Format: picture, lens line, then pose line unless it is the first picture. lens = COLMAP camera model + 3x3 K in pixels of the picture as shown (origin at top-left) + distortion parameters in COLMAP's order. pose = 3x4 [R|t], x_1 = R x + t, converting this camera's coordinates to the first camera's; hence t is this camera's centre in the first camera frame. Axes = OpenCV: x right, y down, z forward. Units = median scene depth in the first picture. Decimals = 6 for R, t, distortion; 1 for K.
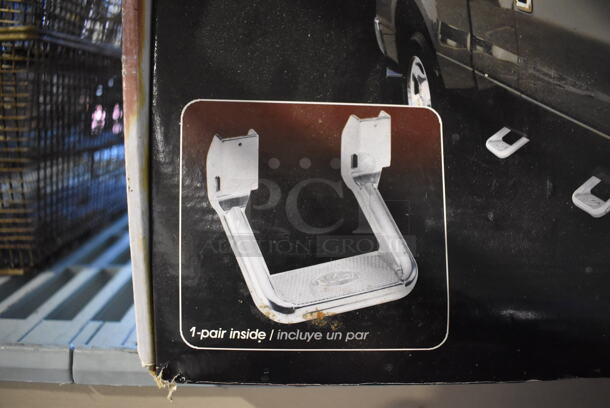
lens RADIAL K [[464.5, 0, 305.0], [0, 464.5, 204.0], [0, 0, 1]] dist [-0.133158, 0.047756]
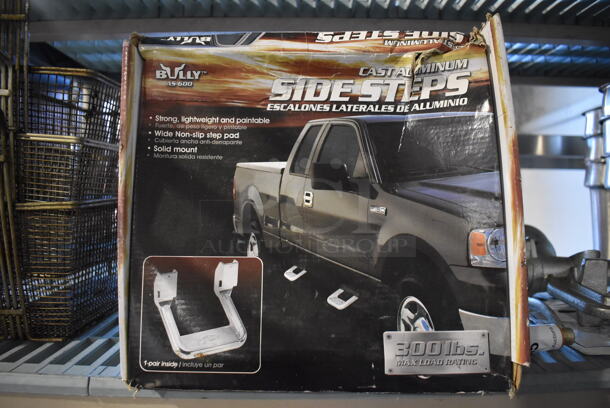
lens RADIAL K [[464.5, 0, 305.0], [0, 464.5, 204.0], [0, 0, 1]] dist [-0.133158, 0.047756]
pose [[0.999077, -0.018549, -0.038733, 0.592462], [0.011487, 0.984472, -0.175163, -0.077366], [0.041381, 0.174556, 0.983777, -1.172614]]
